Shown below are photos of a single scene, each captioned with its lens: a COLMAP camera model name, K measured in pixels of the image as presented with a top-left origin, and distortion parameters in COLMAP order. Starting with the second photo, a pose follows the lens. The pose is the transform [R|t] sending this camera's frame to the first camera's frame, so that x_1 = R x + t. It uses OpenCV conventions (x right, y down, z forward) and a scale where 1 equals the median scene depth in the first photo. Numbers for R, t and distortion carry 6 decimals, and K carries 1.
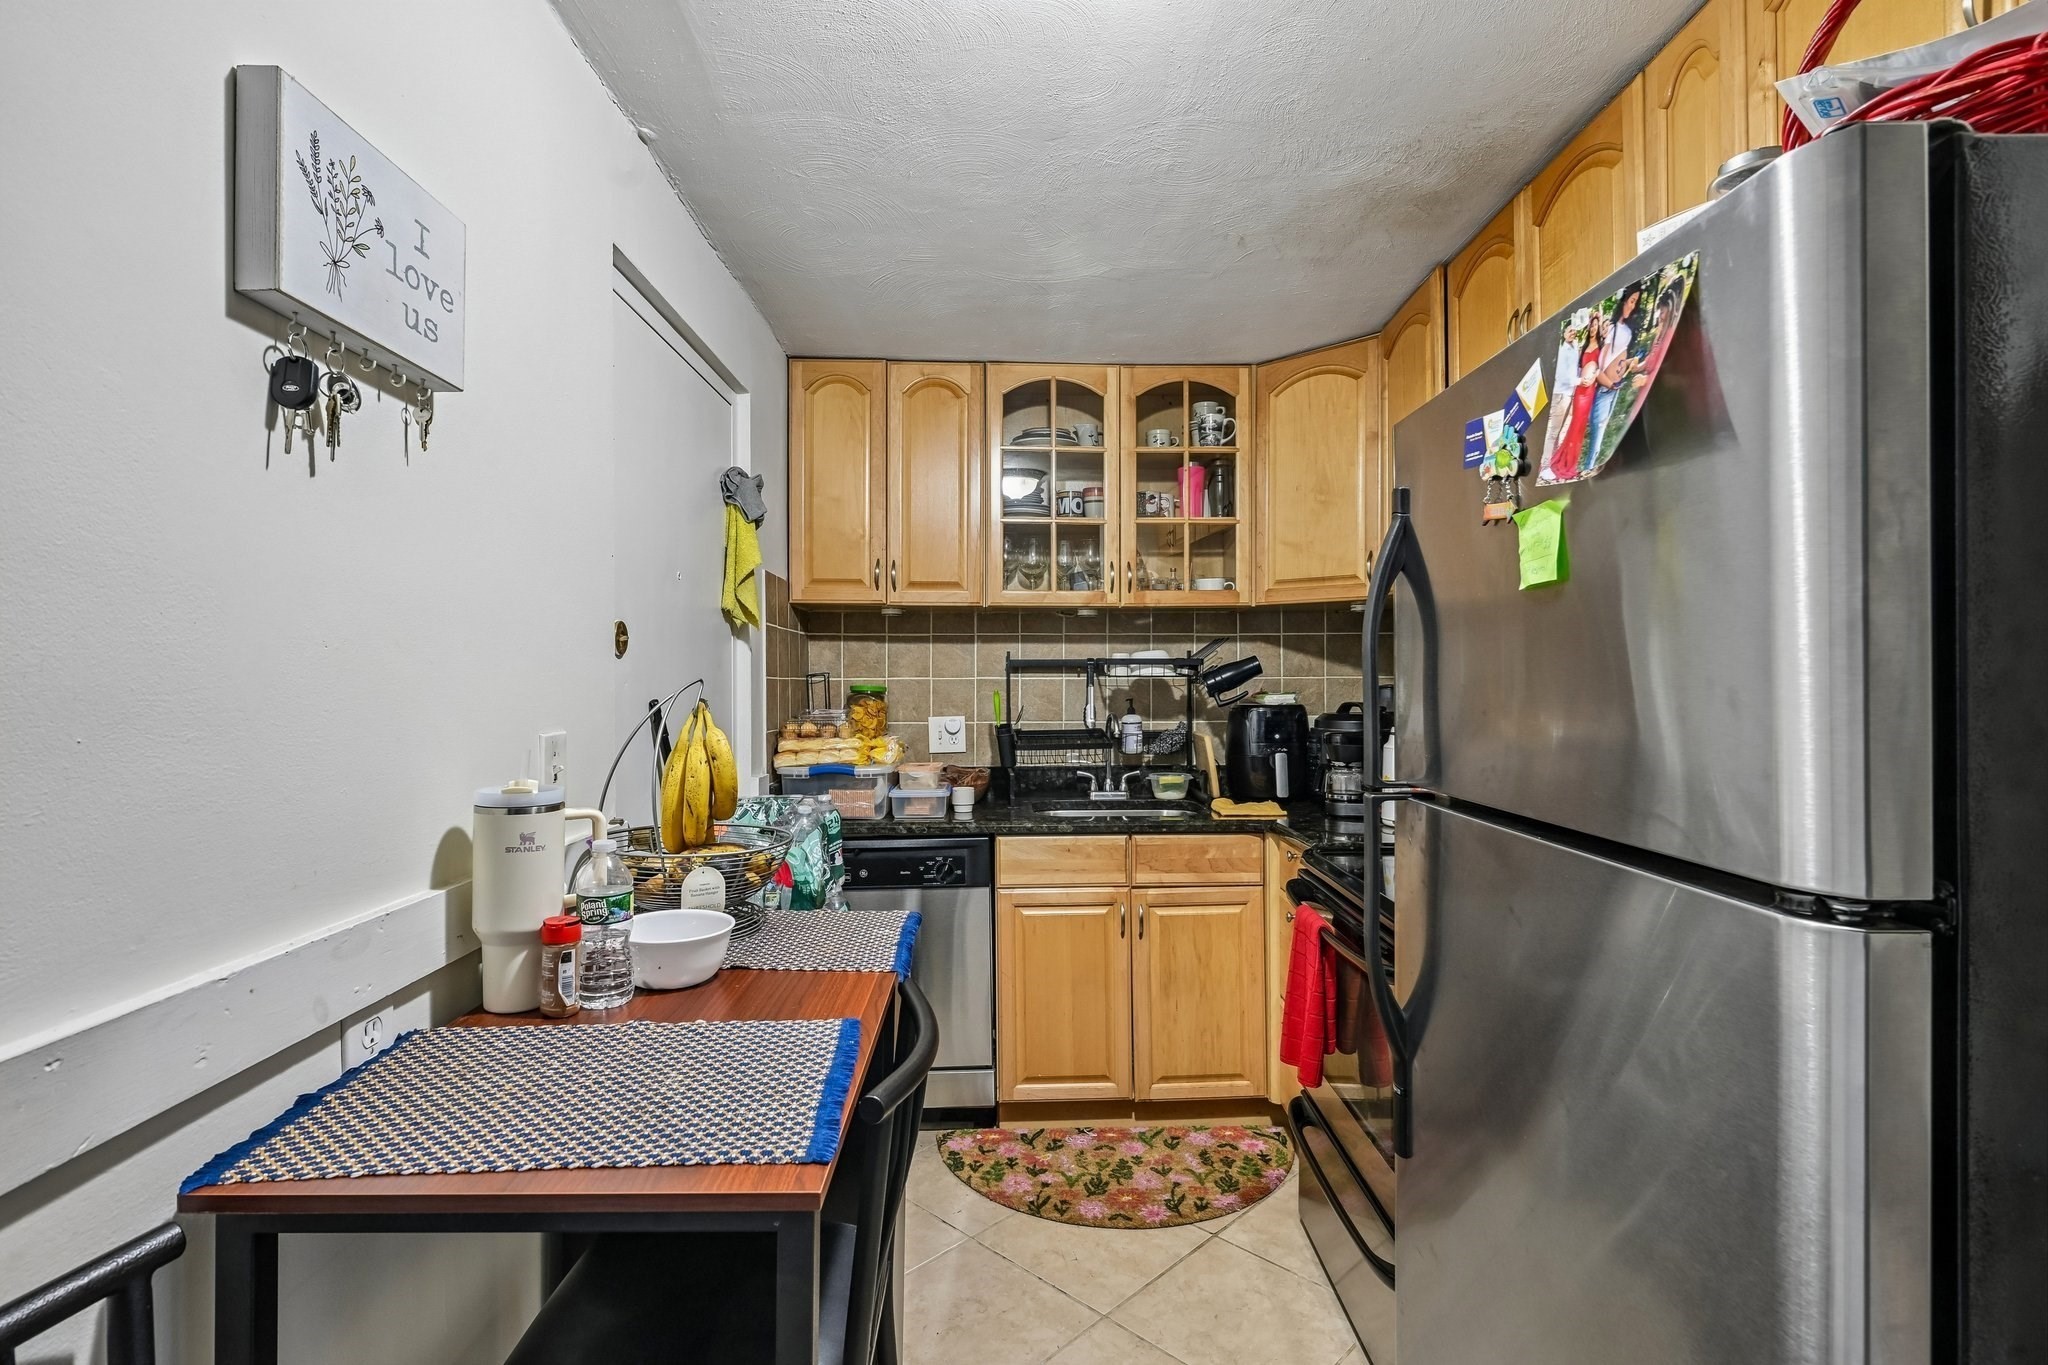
lens RADIAL K [[971.6, 0, 1024.0], [0, 971.6, 682.5], [0, 0, 1]] dist [-0.000230, 0.000241]
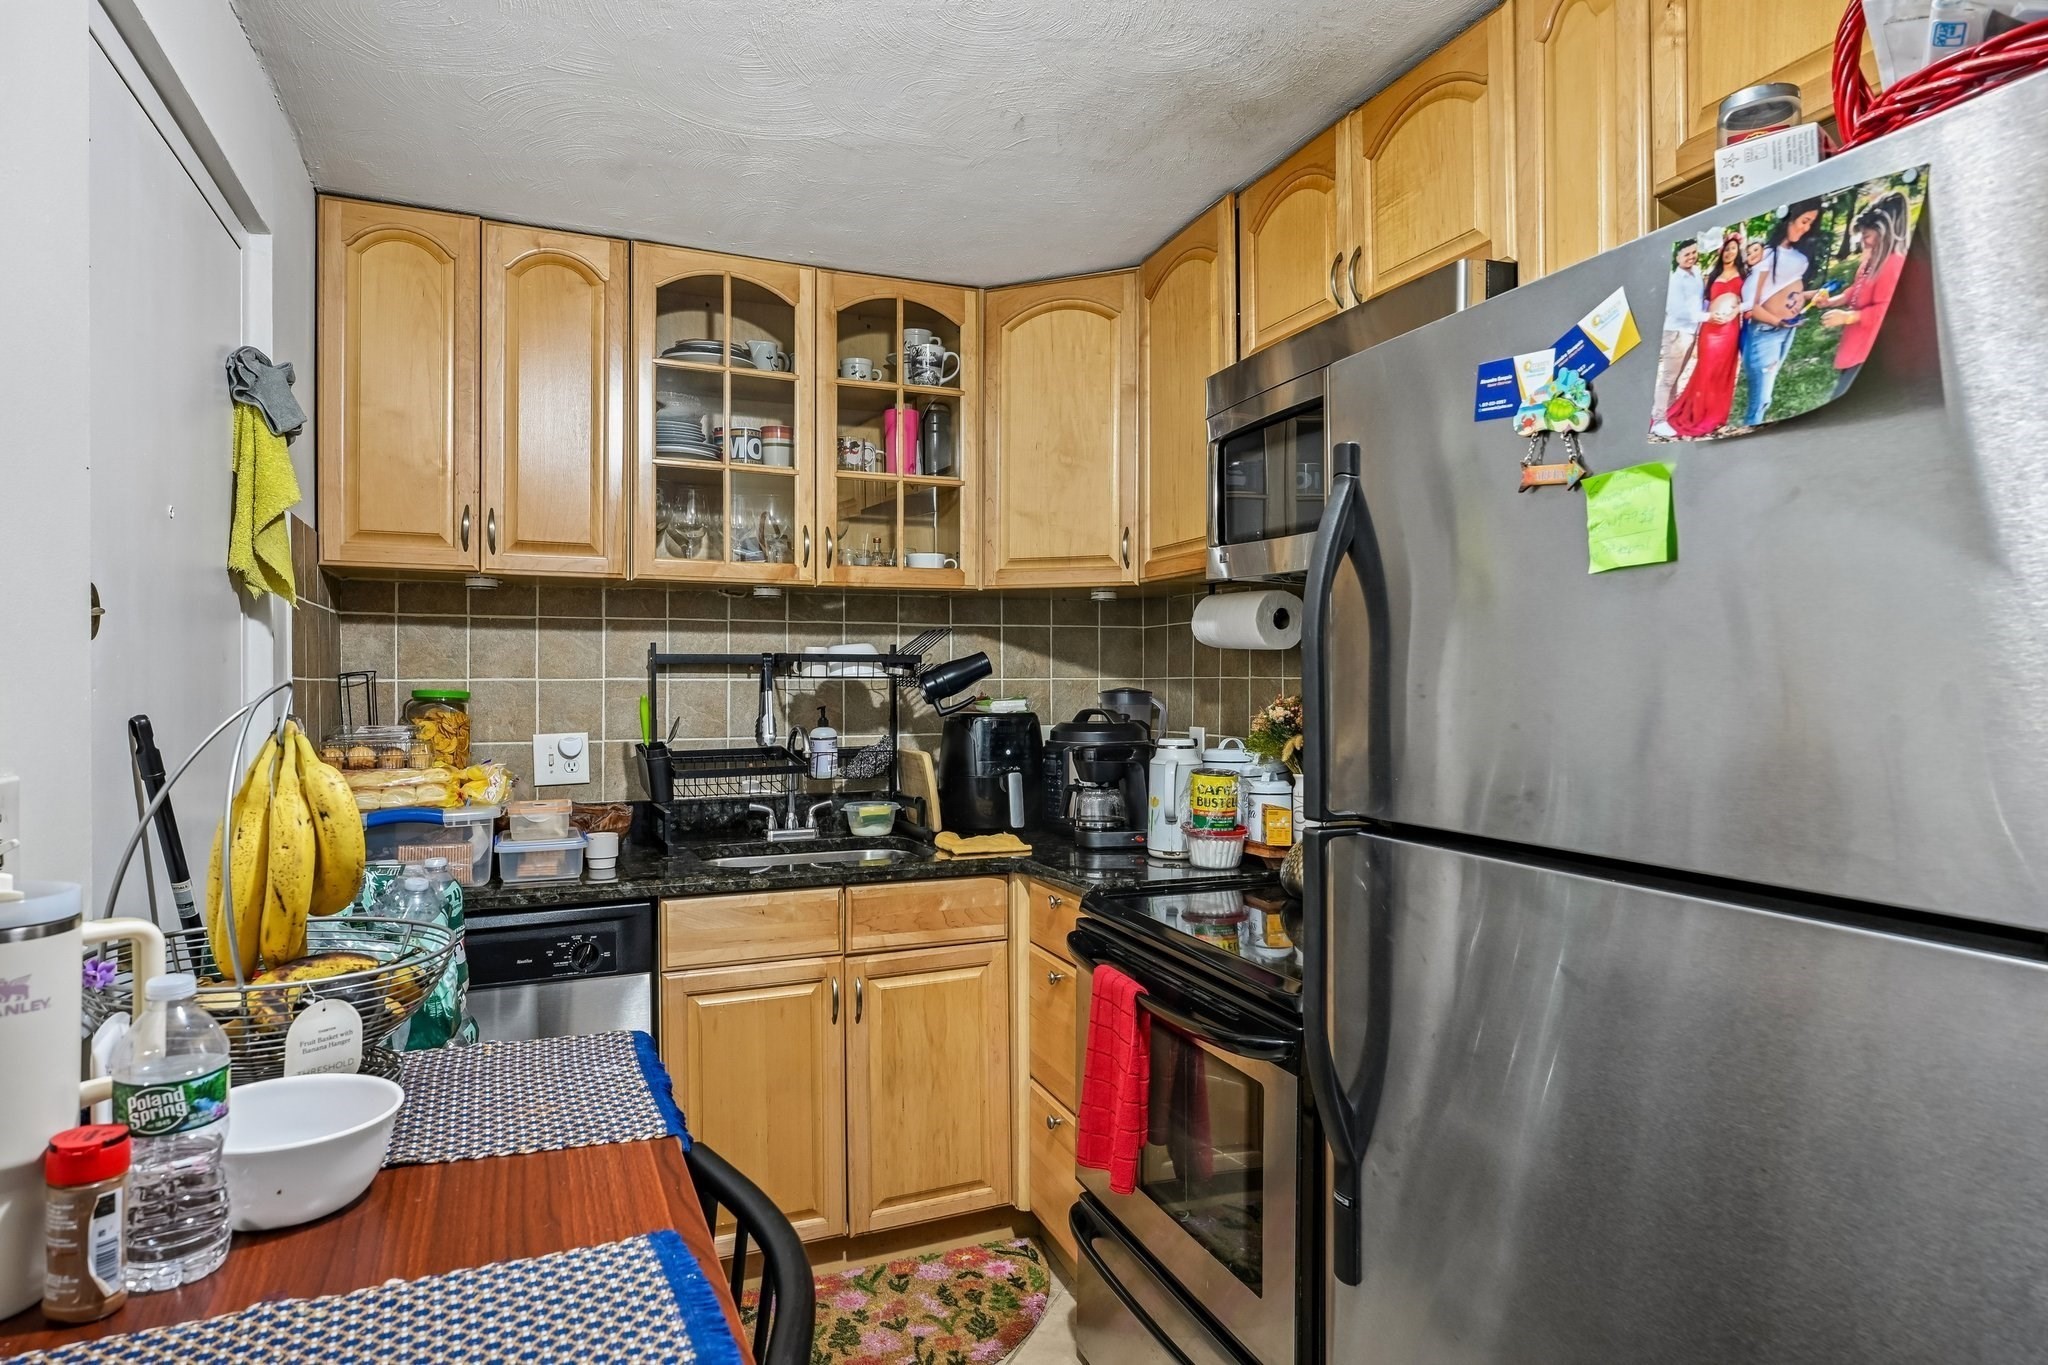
lens RADIAL K [[1188.3, 0, 1024.0], [0, 1188.3, 682.5], [0, 0, 1]] dist [-0.002034, 0.000328]
pose [[0.932730, 0.000810, 0.360575, -0.093830], [-0.000272, 0.999999, -0.001543, -0.001110], [-0.360576, 0.001341, 0.932729, 0.084209]]
